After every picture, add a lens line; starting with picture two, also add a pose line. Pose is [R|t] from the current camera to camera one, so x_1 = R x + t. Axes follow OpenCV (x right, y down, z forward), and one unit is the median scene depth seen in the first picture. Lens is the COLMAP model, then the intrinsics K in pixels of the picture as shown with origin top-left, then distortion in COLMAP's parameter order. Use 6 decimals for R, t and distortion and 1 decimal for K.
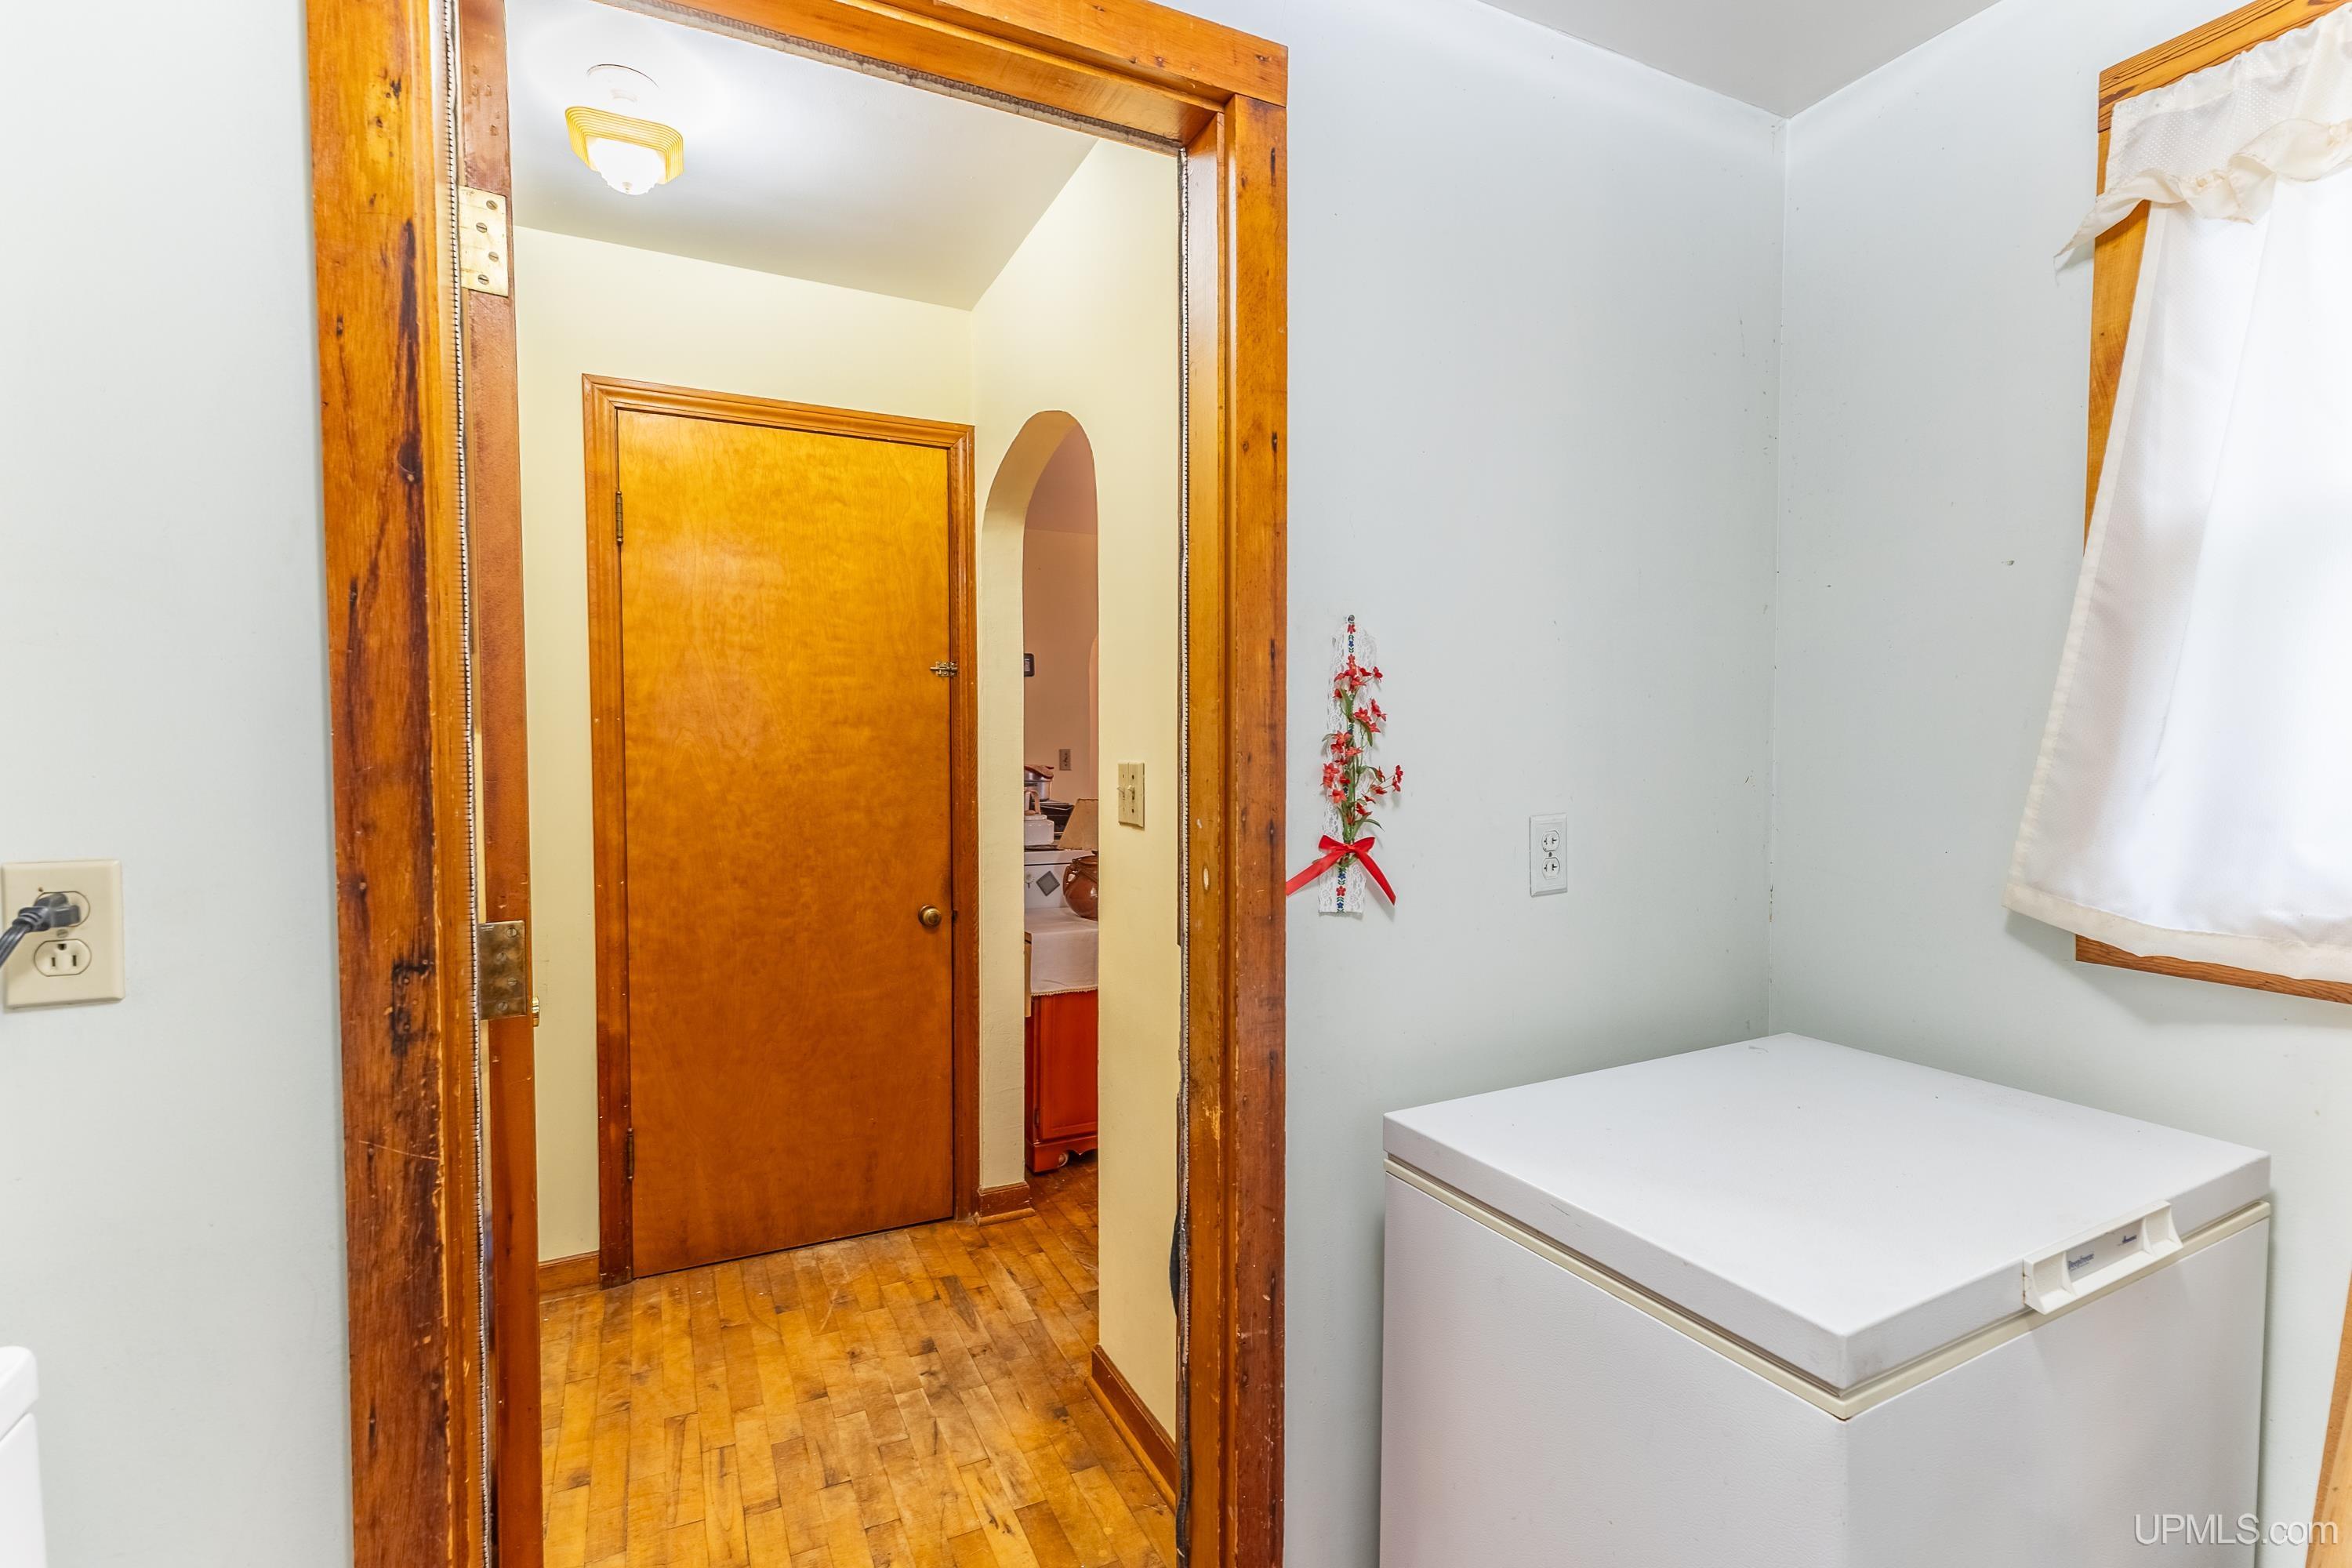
lens RADIAL K [[1075.9, 0, 1174.3], [0, 1075.9, 783.1], [0, 0, 1]] dist [0.007911, -0.001636]
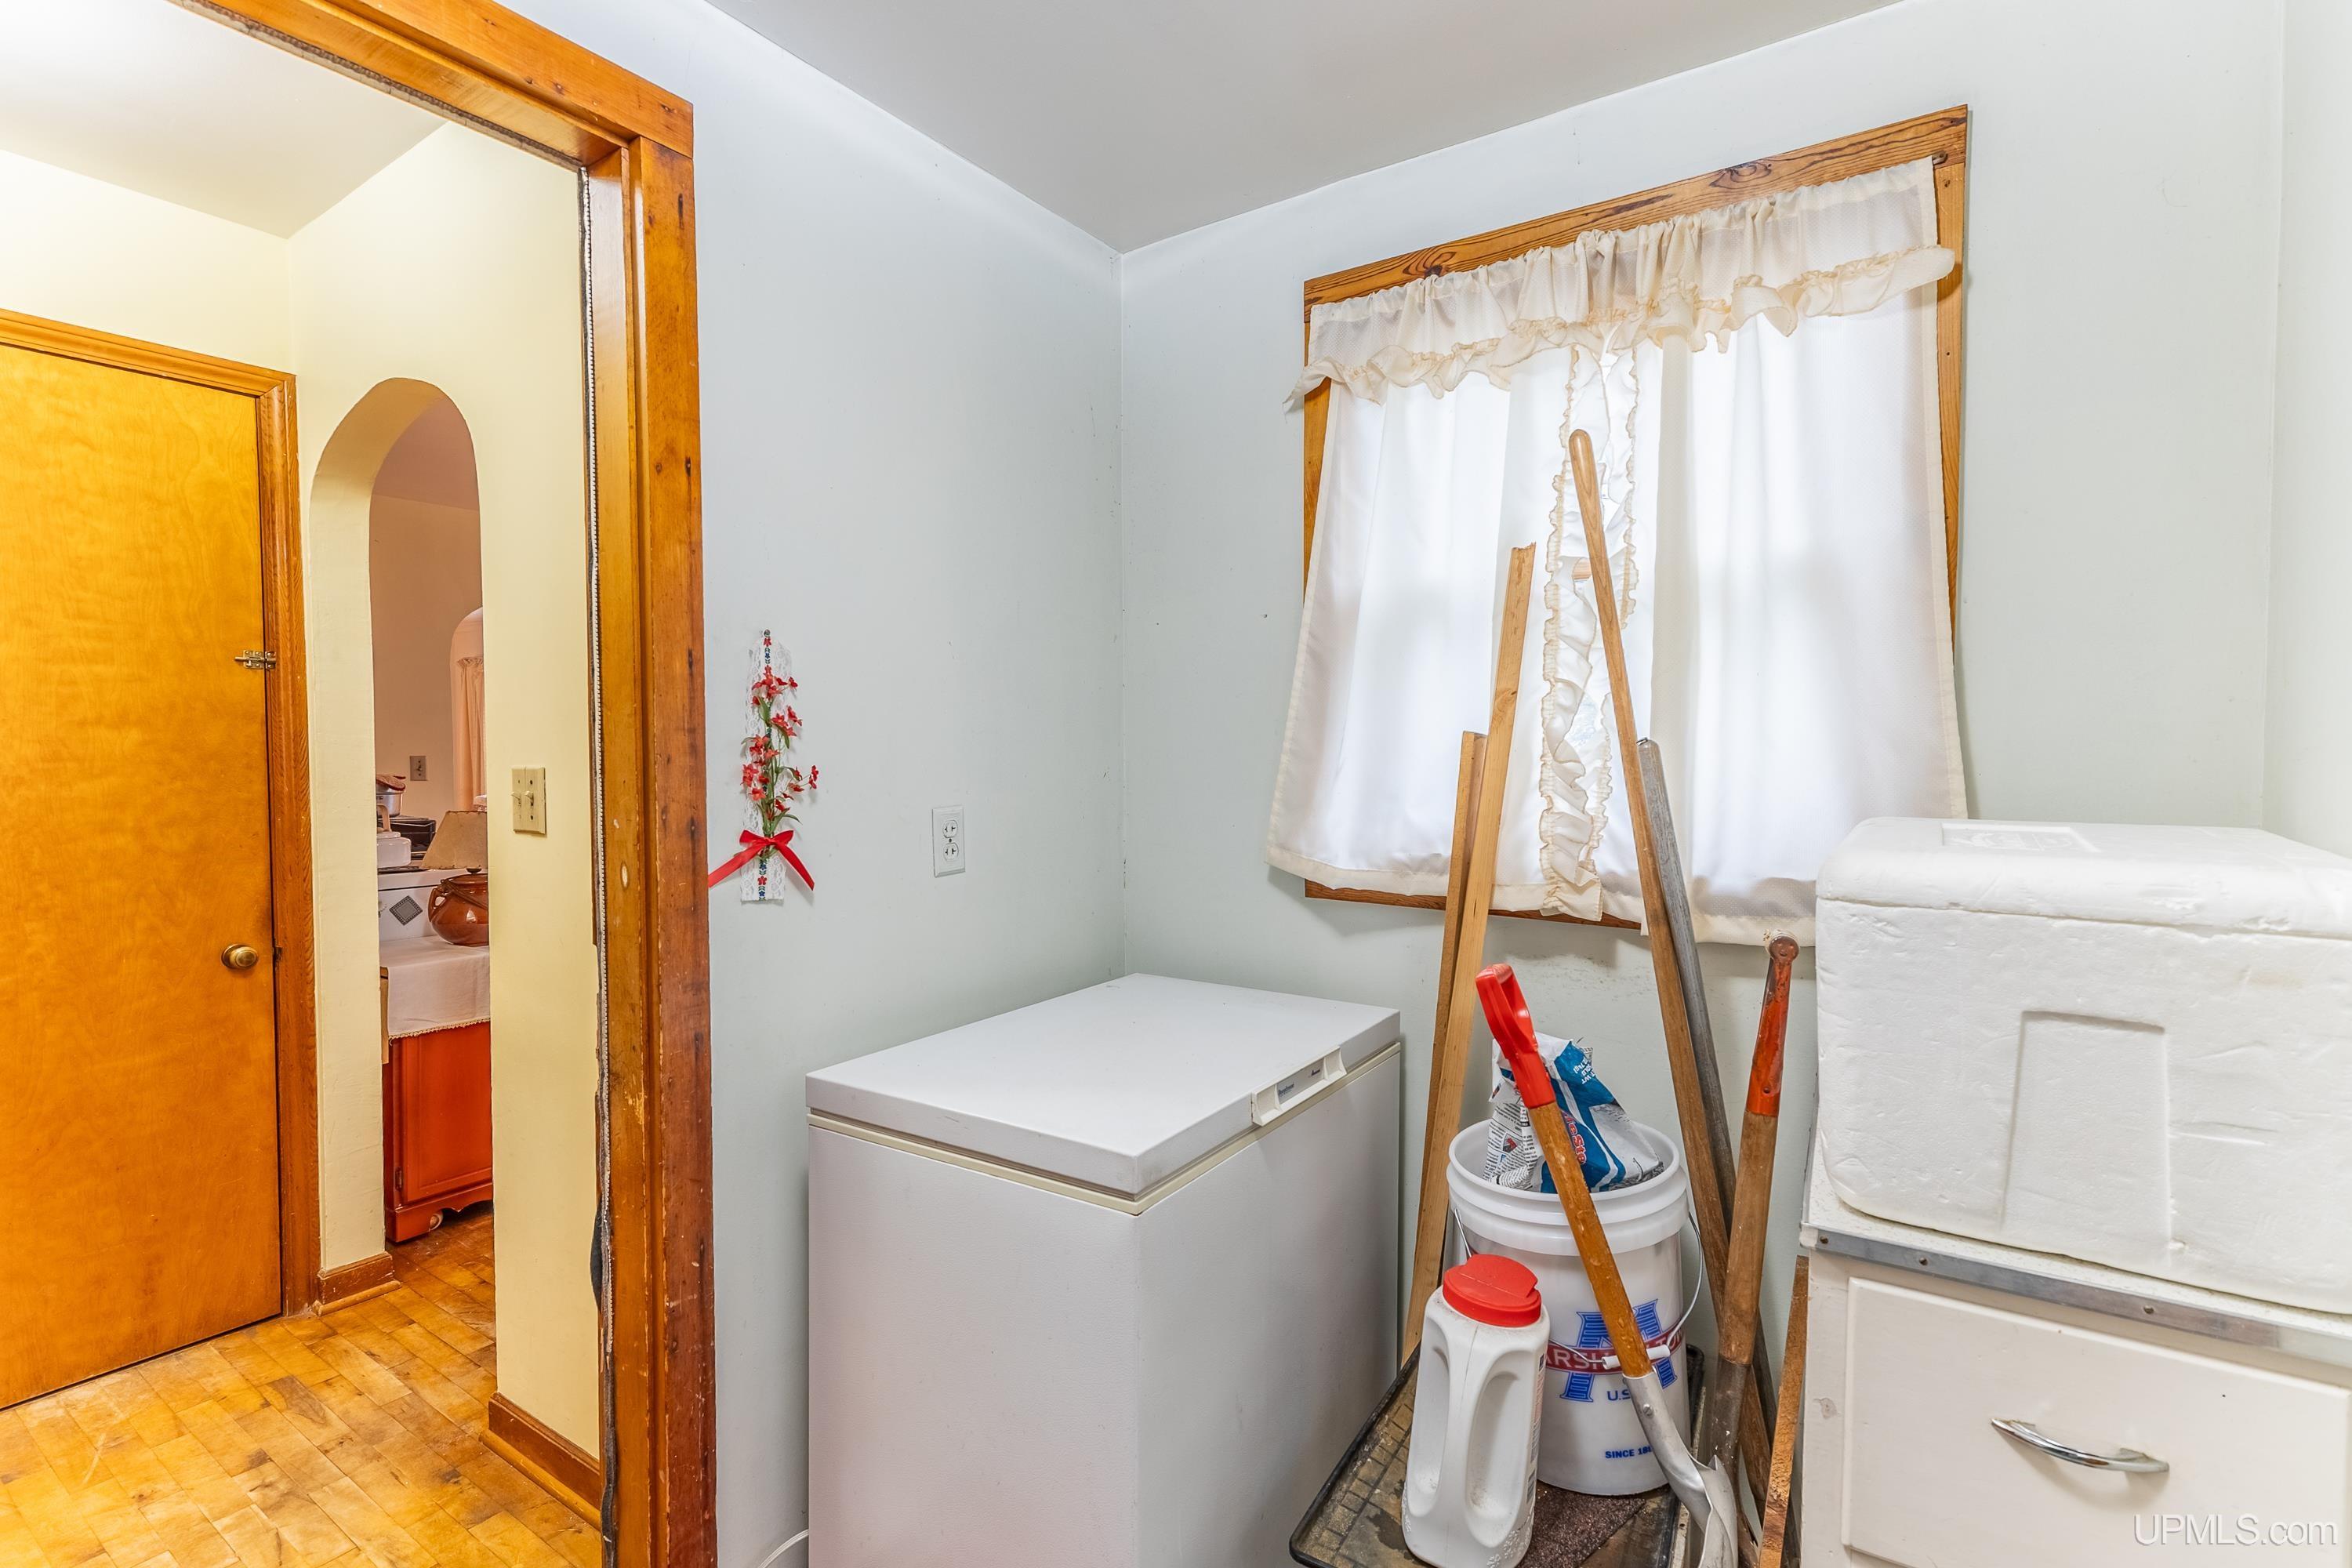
lens RADIAL K [[1075.9, 0, 1168.2], [0, 1075.9, 778.9], [0, 0, 1]] dist [0.007911, -0.001636]
pose [[0.871197, -0.017250, 0.490631, -0.021143], [0.021342, 0.999768, -0.002745, 0.008055], [-0.490470, 0.012863, 0.871363, -0.156513]]
